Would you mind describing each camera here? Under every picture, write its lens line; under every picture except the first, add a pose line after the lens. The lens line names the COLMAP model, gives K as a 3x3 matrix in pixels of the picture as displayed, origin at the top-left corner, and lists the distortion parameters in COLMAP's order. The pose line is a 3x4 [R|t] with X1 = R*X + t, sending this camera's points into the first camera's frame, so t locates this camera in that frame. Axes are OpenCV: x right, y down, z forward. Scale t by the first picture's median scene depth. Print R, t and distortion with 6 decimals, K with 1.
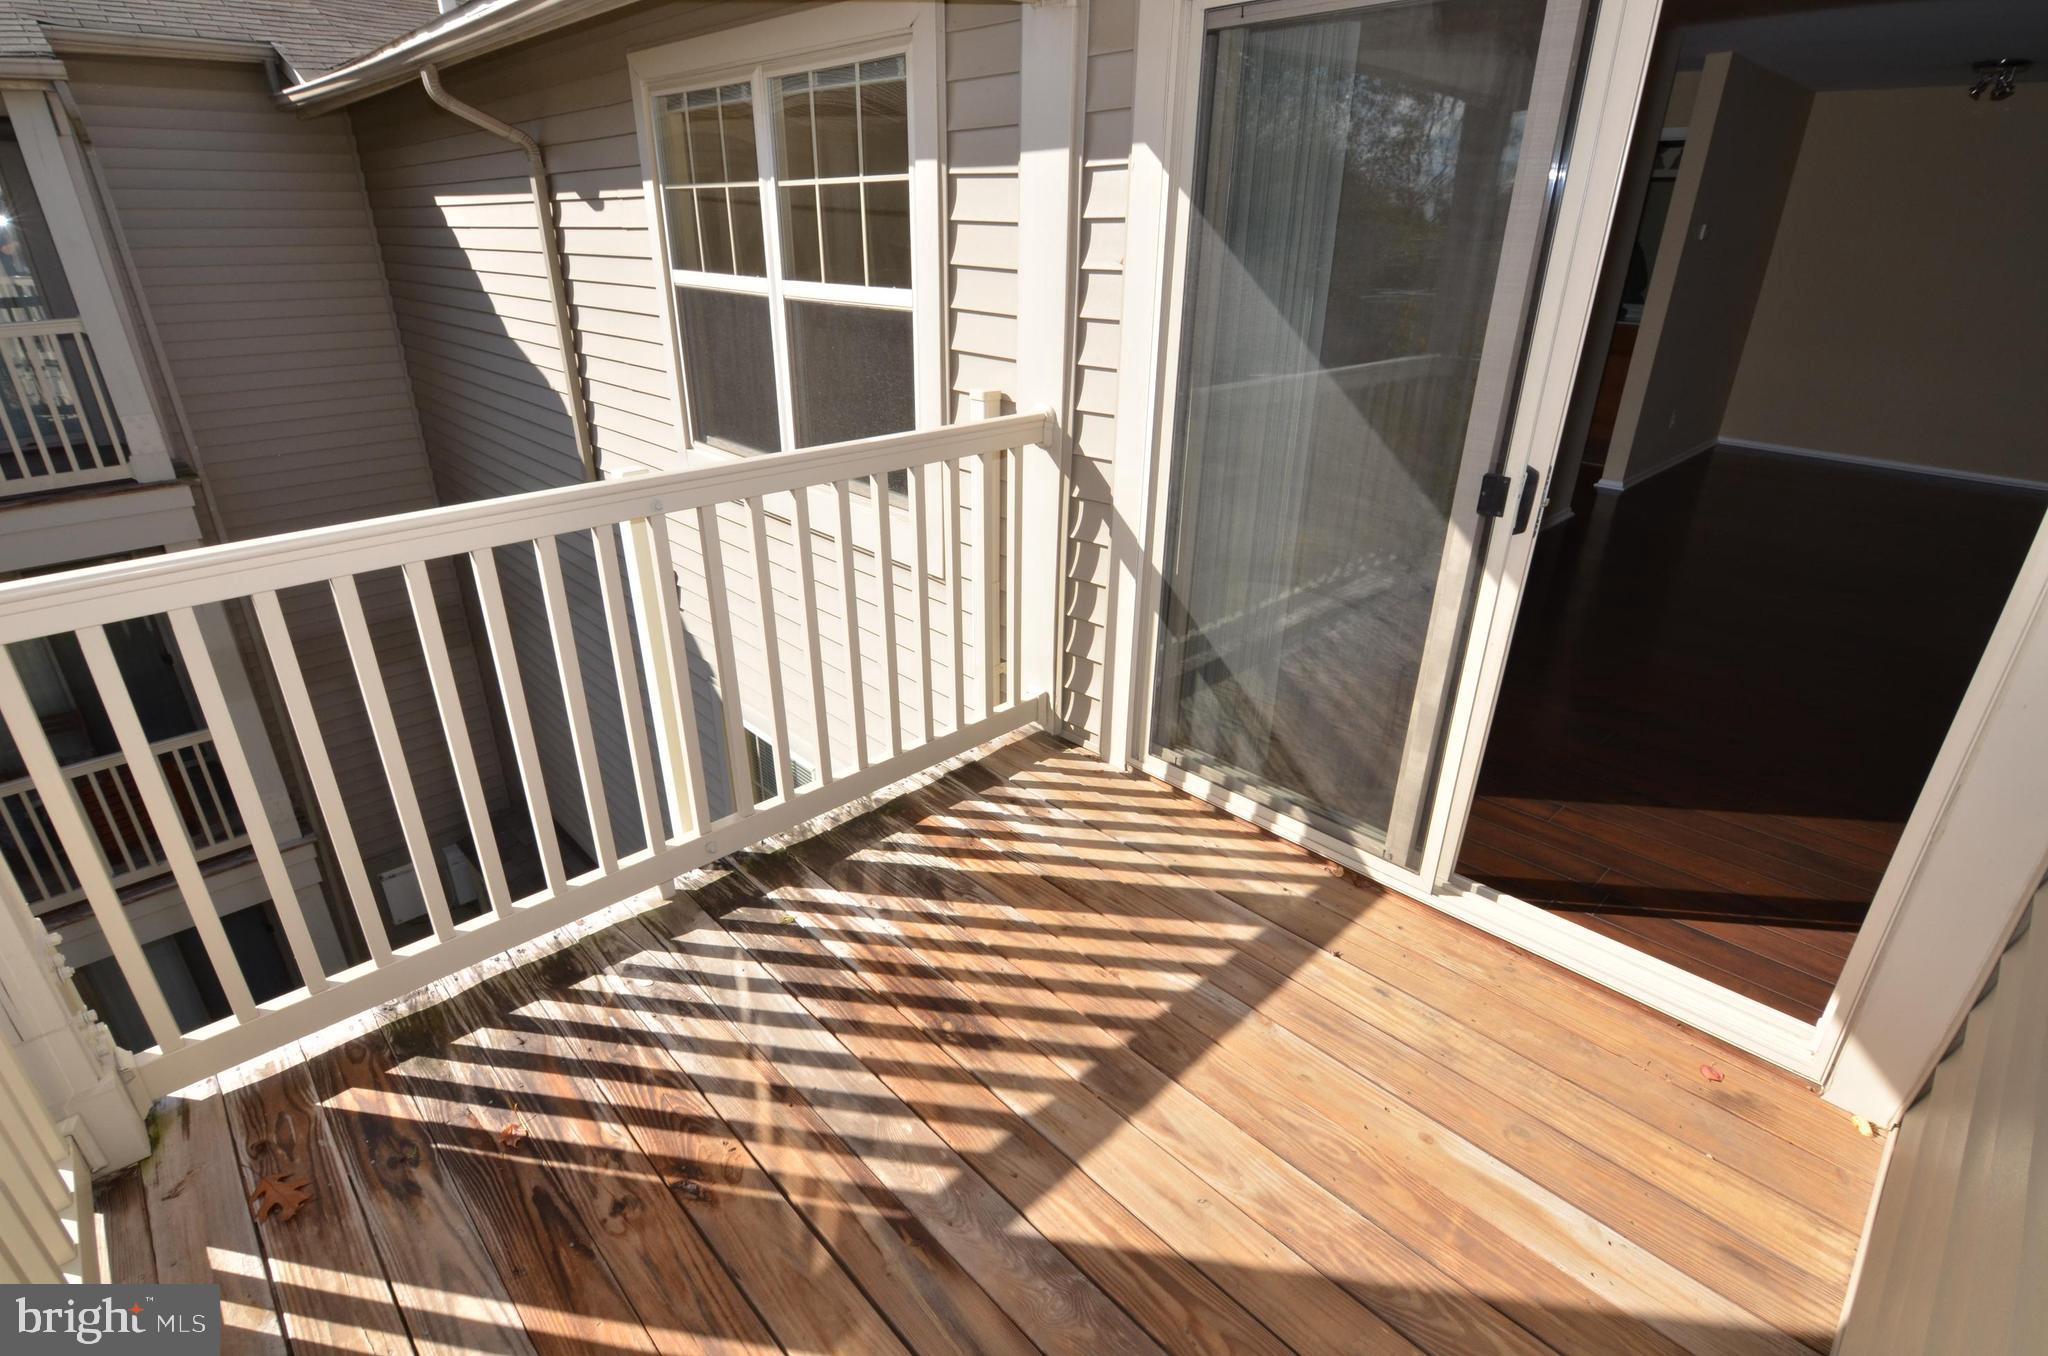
lens RADIAL K [[975.9, 0, 1014.3], [0, 975.9, 680.5], [0, 0, 1]] dist [-0.000573, -0.010849]
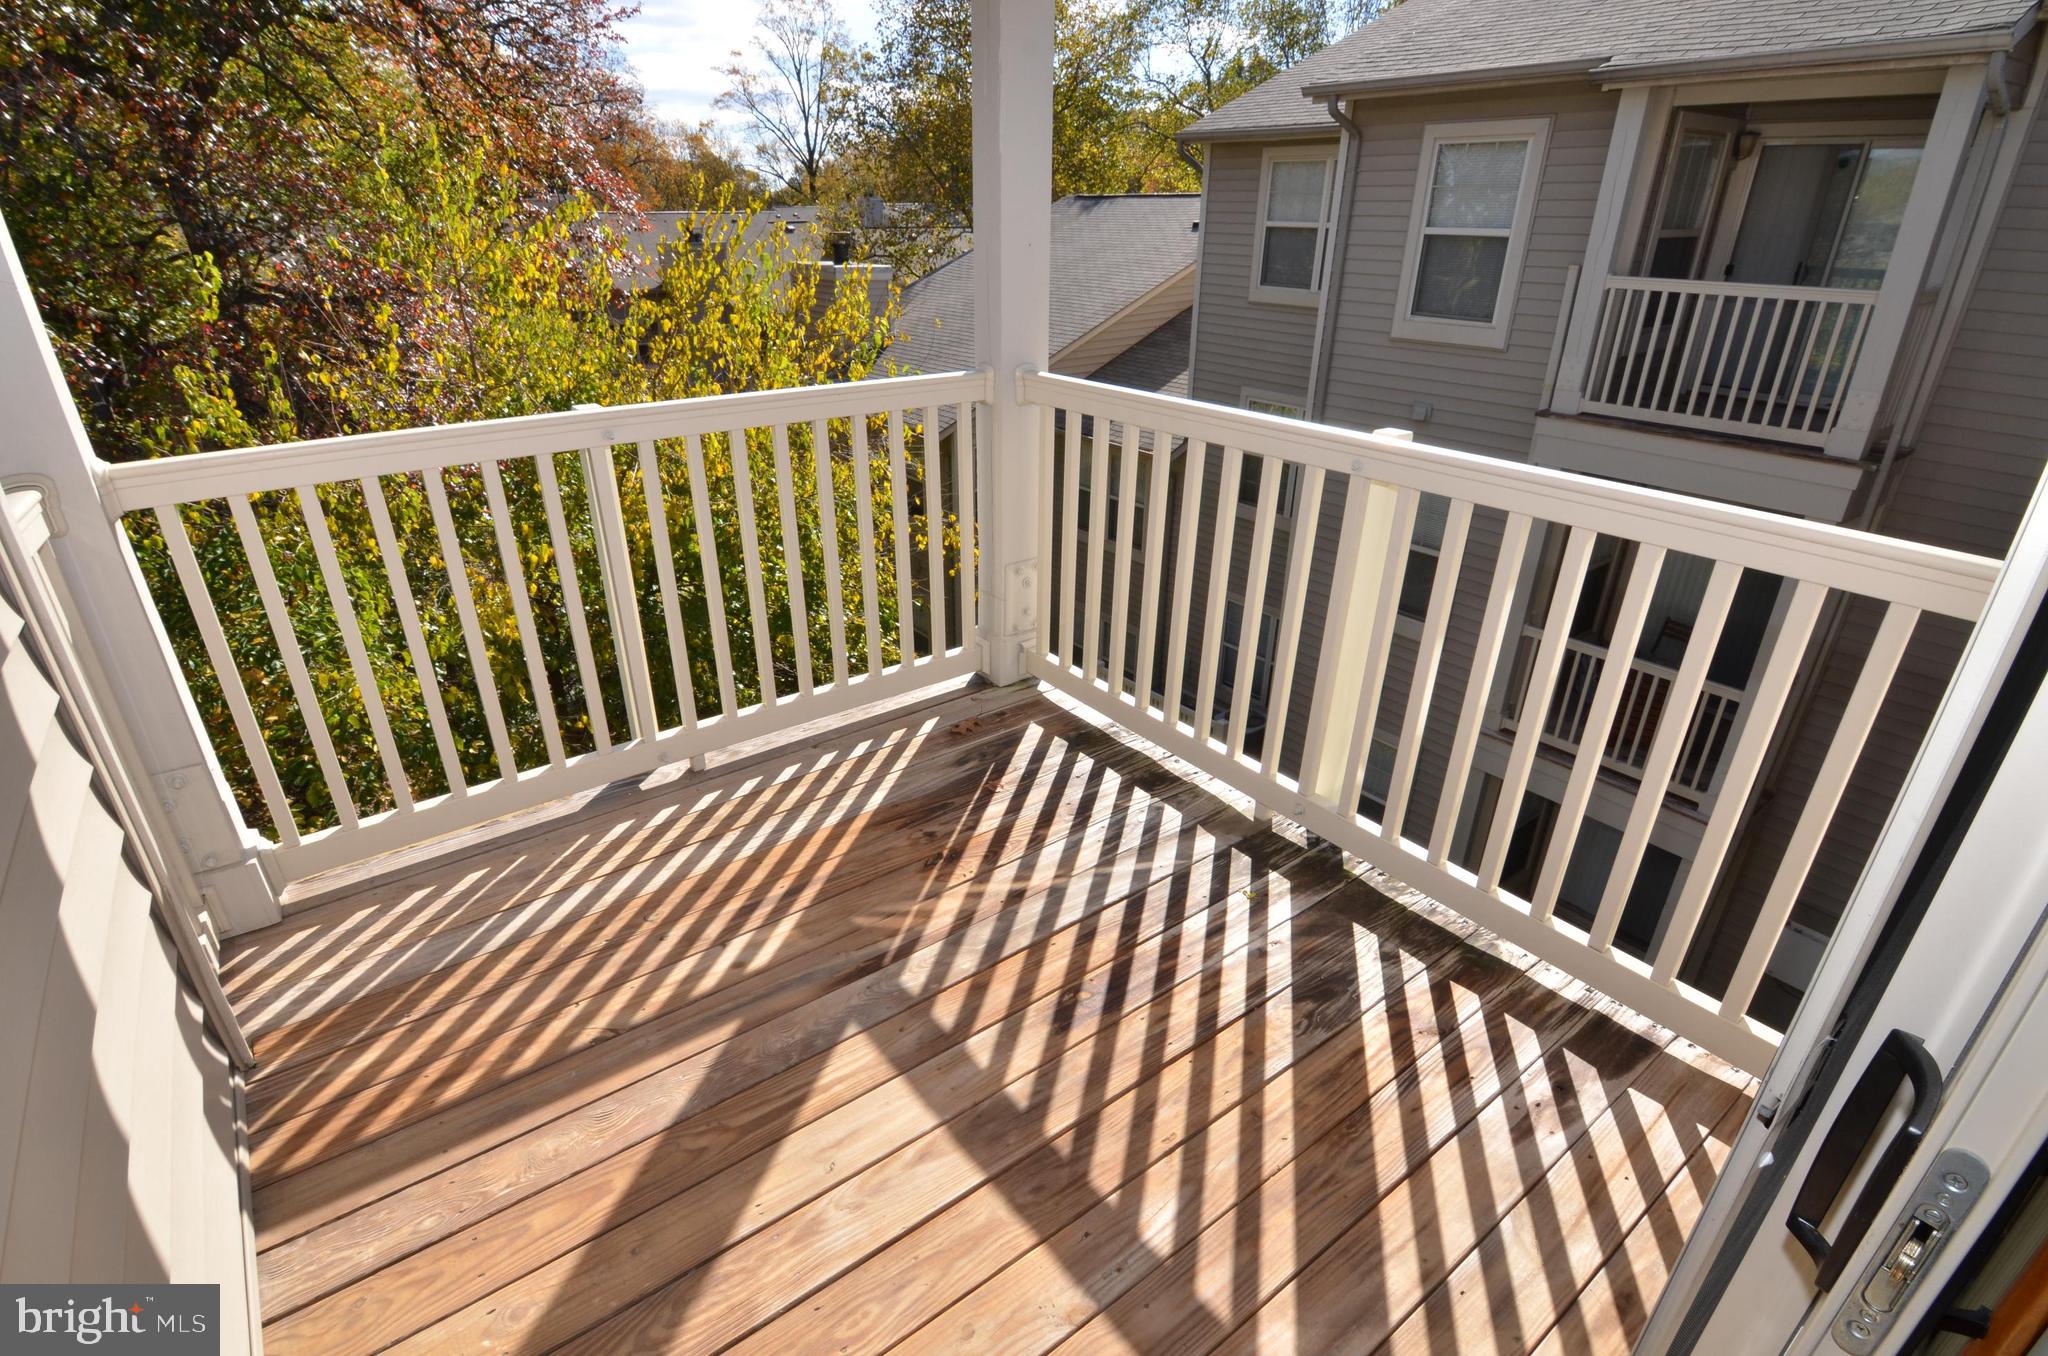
lens RADIAL K [[1000.2, 0, 1015.5], [0, 1000.2, 693.0], [0, 0, 1]] dist [-0.001292, -0.010940]
pose [[-0.112262, 0.432460, -0.894637, 0.582437], [-0.419007, 0.795770, 0.437246, -0.249025], [0.901016, 0.423945, 0.091869, 0.574904]]
